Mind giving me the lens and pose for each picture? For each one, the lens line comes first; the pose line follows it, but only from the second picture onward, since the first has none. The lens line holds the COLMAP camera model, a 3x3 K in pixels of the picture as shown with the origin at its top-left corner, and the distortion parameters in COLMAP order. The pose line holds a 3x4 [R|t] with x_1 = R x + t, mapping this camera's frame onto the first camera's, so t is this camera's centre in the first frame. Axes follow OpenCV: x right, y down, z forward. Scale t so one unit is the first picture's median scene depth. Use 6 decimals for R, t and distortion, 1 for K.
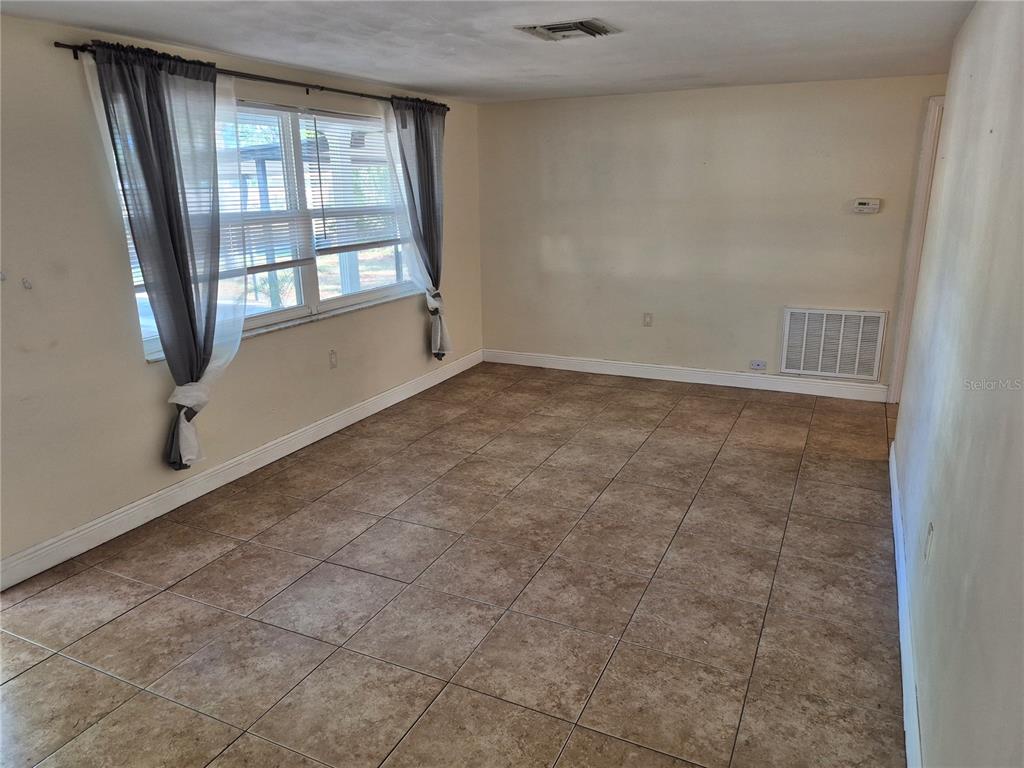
lens RADIAL K [[711.6, 0, 514.9], [0, 711.6, 387.6], [0, 0, 1]] dist [0.072430, -0.063205]
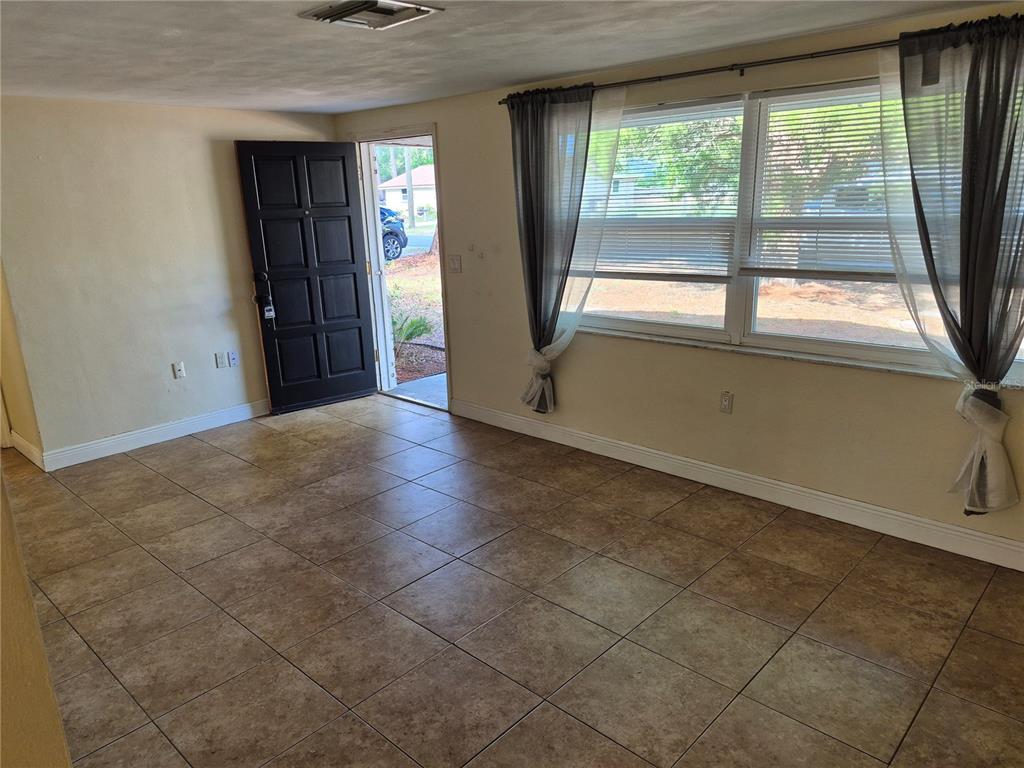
lens RADIAL K [[711.6, 0, 505.5], [0, 711.6, 404.6], [0, 0, 1]] dist [0.072430, -0.063205]
pose [[-0.316107, 0.299095, -0.900344, 0.713933], [-0.220575, 0.899830, 0.376367, -0.368186], [0.922726, 0.317566, -0.218470, 1.201433]]
